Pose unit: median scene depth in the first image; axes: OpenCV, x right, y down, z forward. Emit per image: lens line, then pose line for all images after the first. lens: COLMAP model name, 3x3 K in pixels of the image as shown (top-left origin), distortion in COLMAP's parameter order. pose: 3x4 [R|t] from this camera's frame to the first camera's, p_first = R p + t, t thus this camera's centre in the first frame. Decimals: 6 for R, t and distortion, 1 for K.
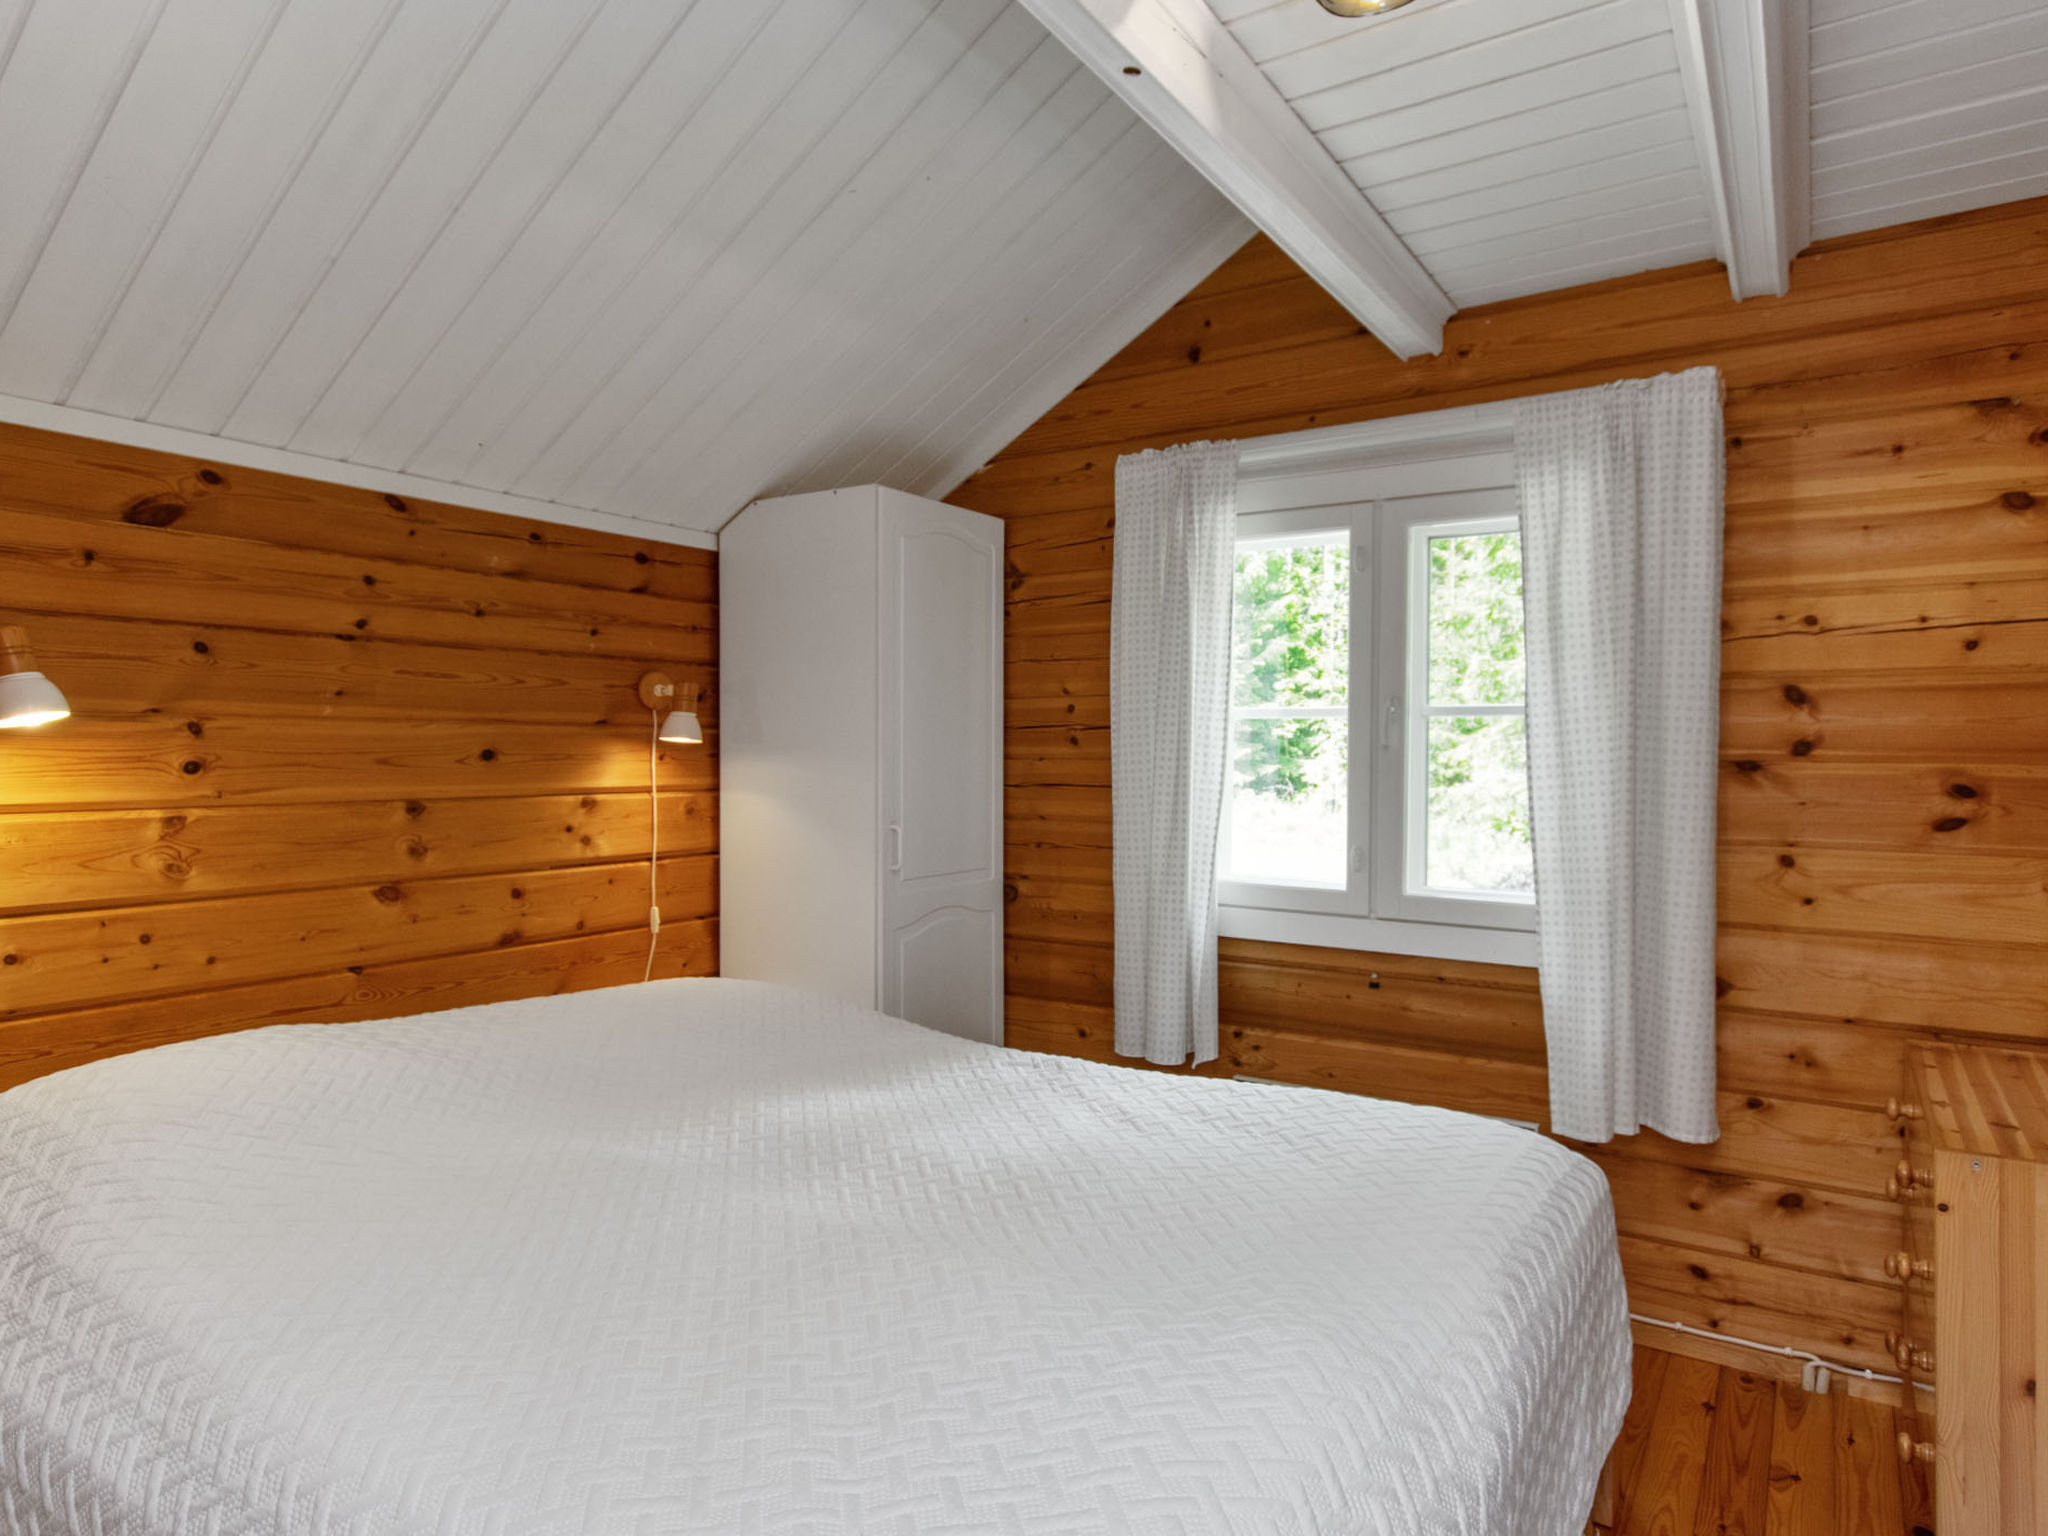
lens RADIAL K [[1242.7, 0, 1031.0], [0, 1242.7, 776.1], [0, 0, 1]] dist [0.012742, -0.000135]
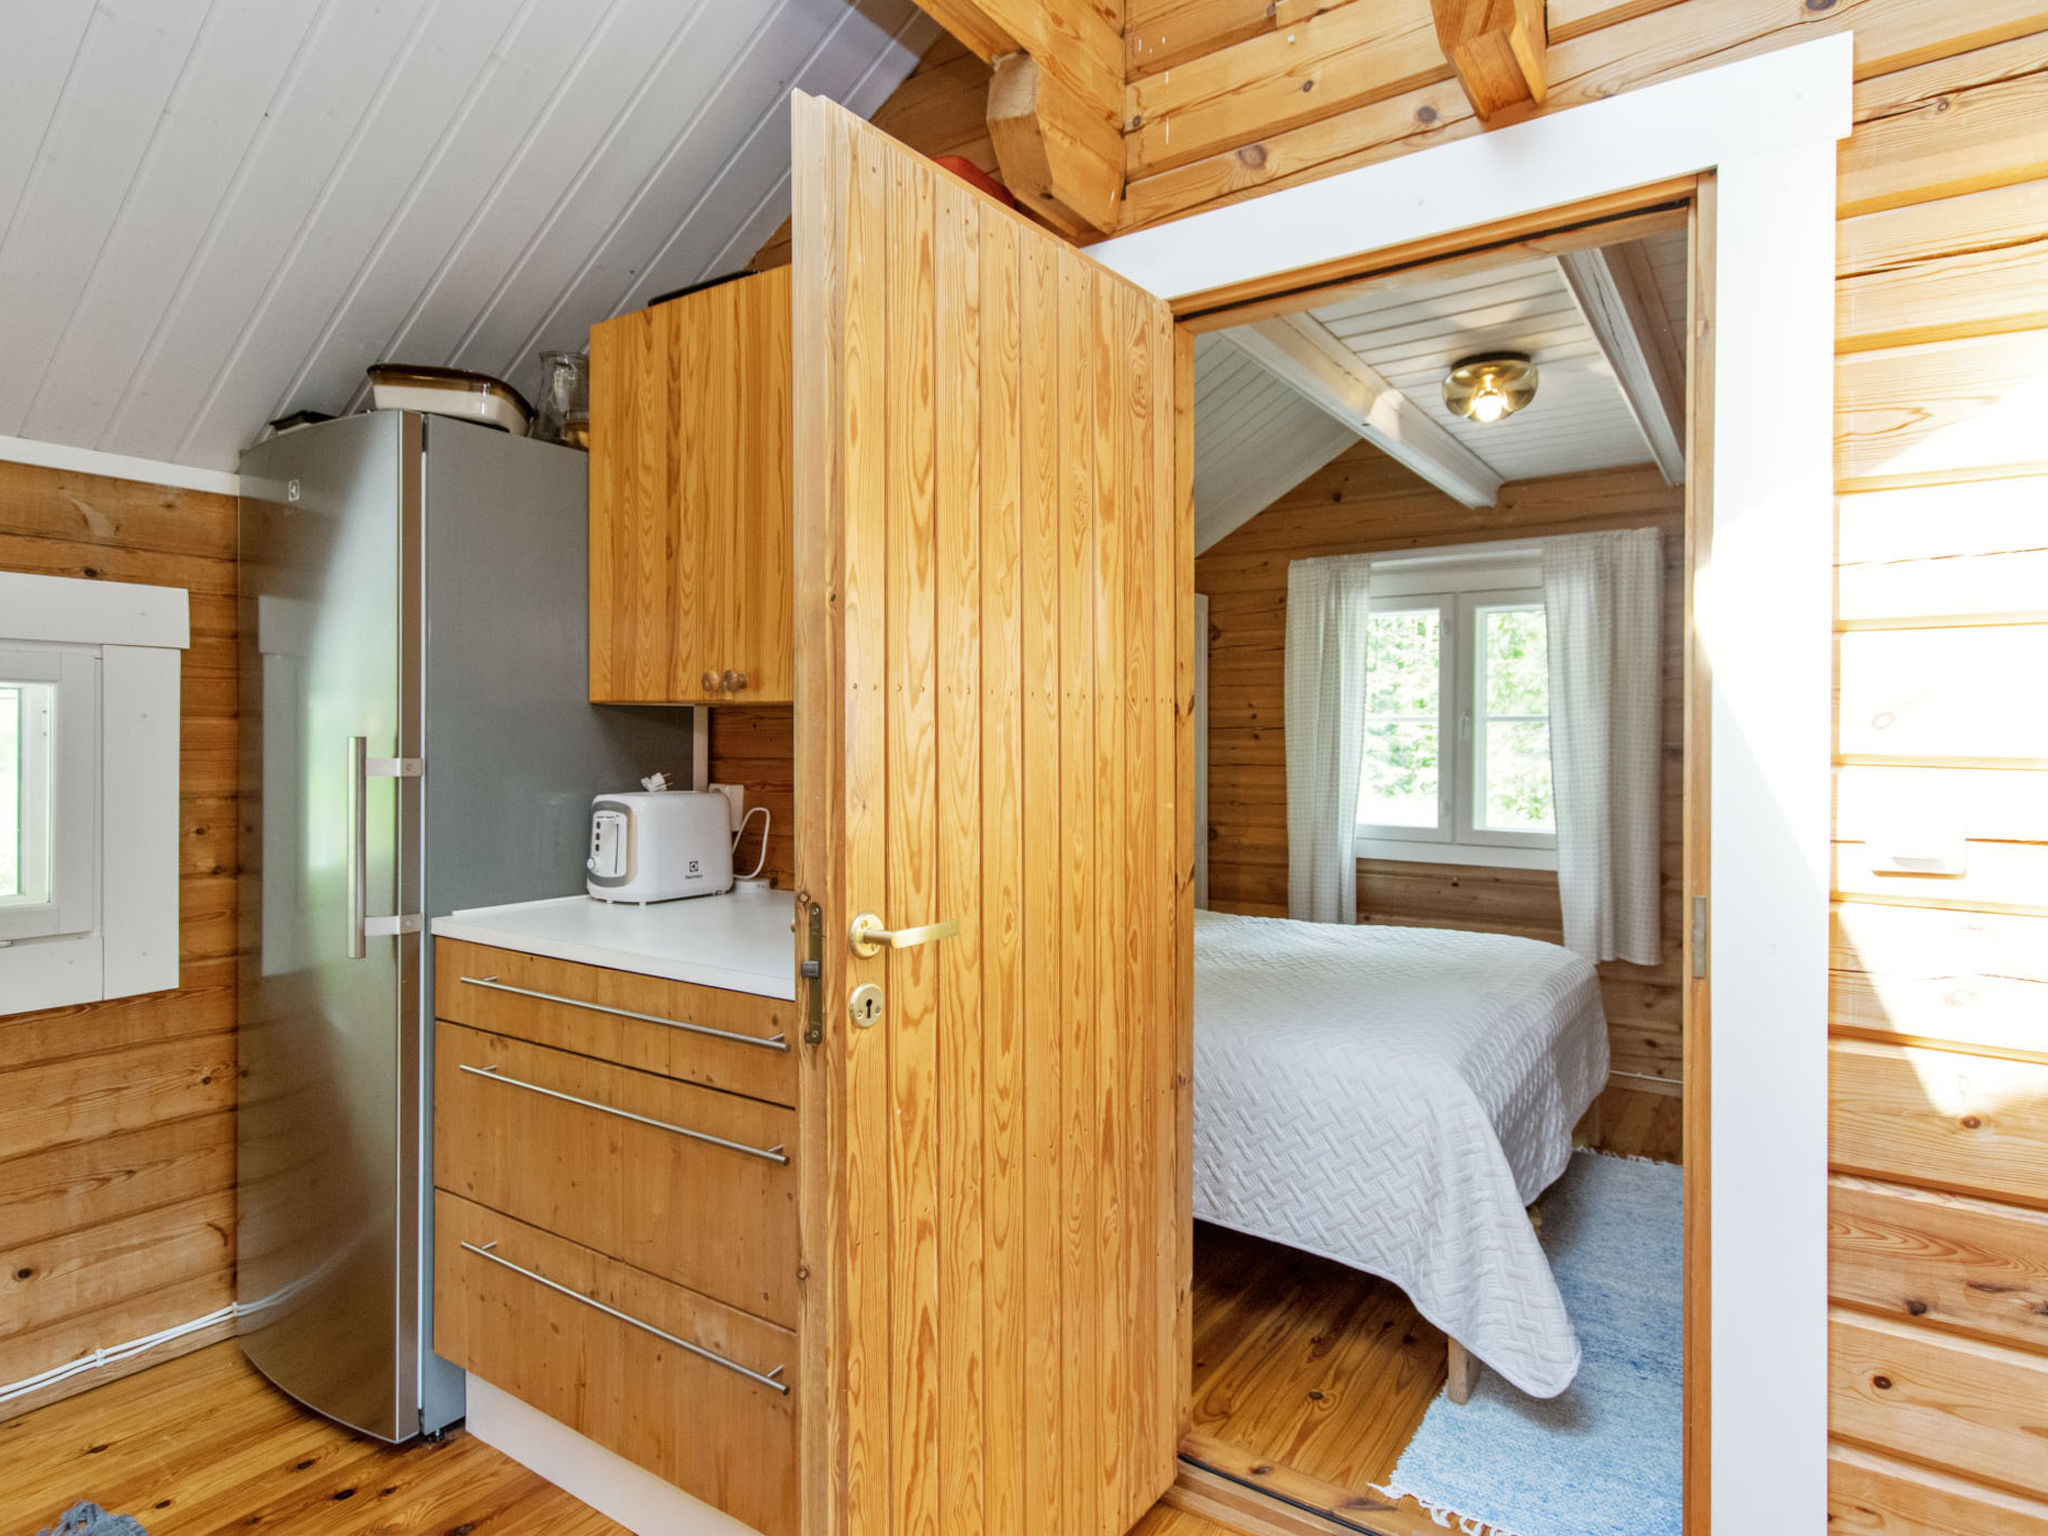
lens RADIAL K [[1176.0, 0, 1018.5], [0, 1176.0, 760.4], [0, 0, 1]] dist [0.007113, 0.001909]
pose [[0.999608, -0.002856, -0.027836, -0.251924], [0.002785, 0.999993, -0.002562, 0.005175], [0.027843, 0.002483, 0.999609, -0.561837]]
